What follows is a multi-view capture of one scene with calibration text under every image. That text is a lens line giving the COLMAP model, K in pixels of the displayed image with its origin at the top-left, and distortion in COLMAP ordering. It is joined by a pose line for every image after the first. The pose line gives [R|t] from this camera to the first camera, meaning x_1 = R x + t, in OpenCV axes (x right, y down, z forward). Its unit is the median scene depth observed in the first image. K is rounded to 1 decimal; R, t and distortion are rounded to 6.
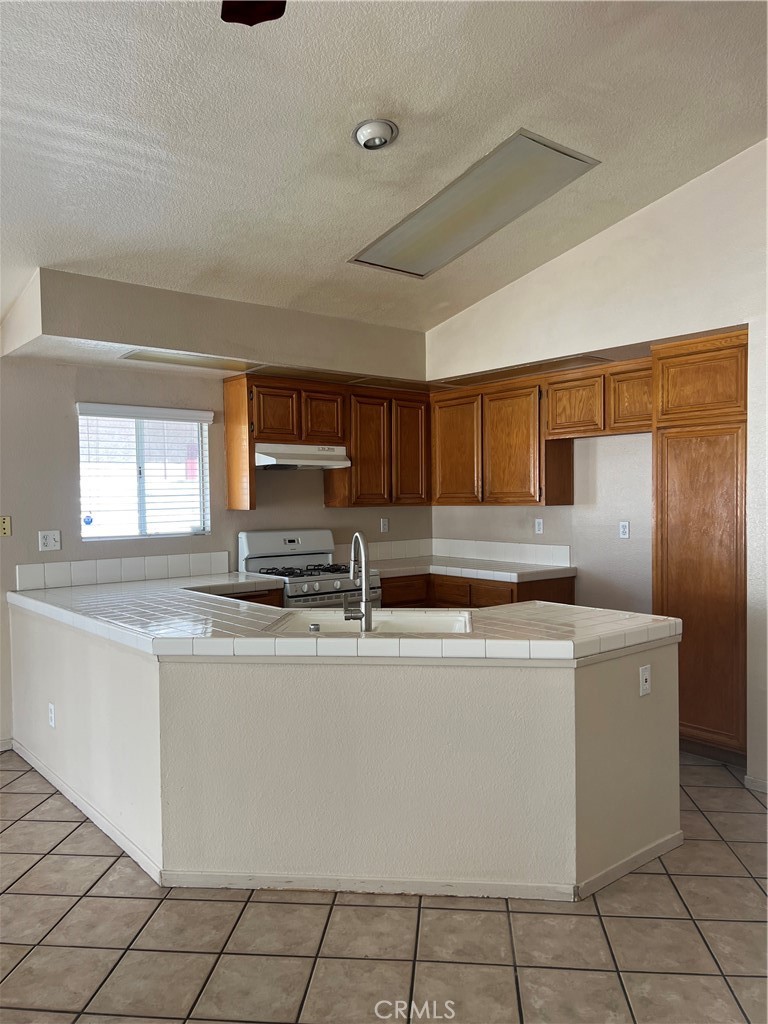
lens RADIAL K [[778.1, 0, 381.3], [0, 778.1, 515.0], [0, 0, 1]] dist [0.022812, -0.001495]
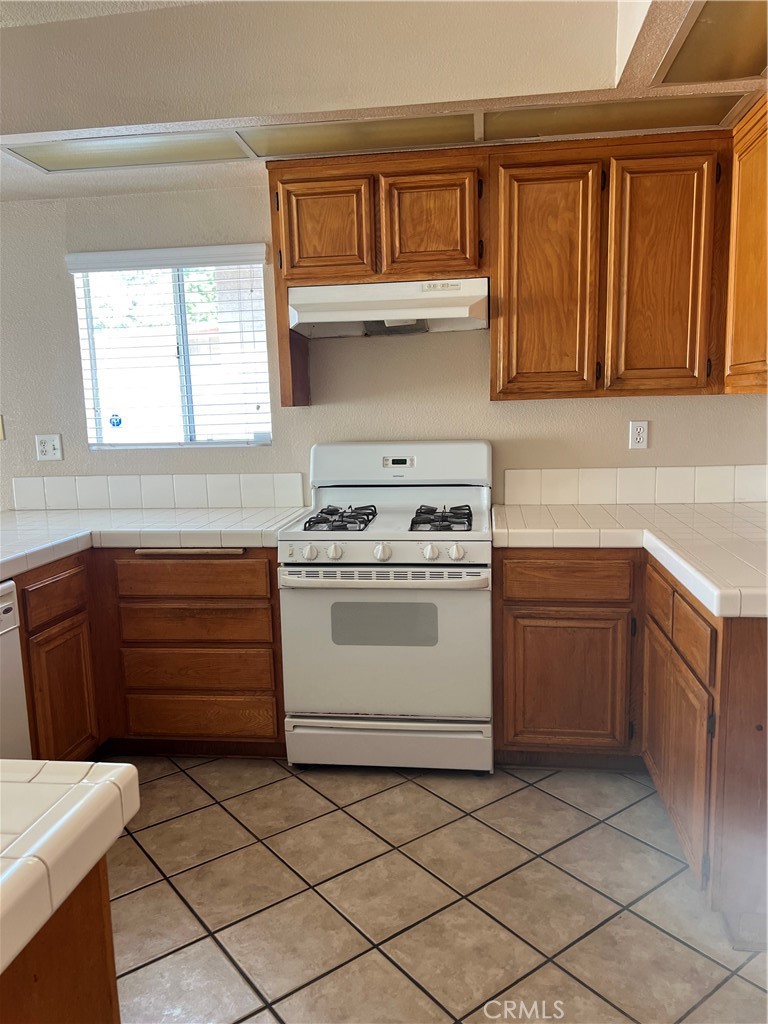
lens RADIAL K [[778.1, 0, 384.3], [0, 778.1, 511.8], [0, 0, 1]] dist [0.022812, -0.001495]
pose [[0.674479, 0.096628, -0.731943, 0.307150], [-0.001241, 0.991545, 0.129756, -0.003498], [0.738293, -0.086609, 0.668897, 0.630091]]
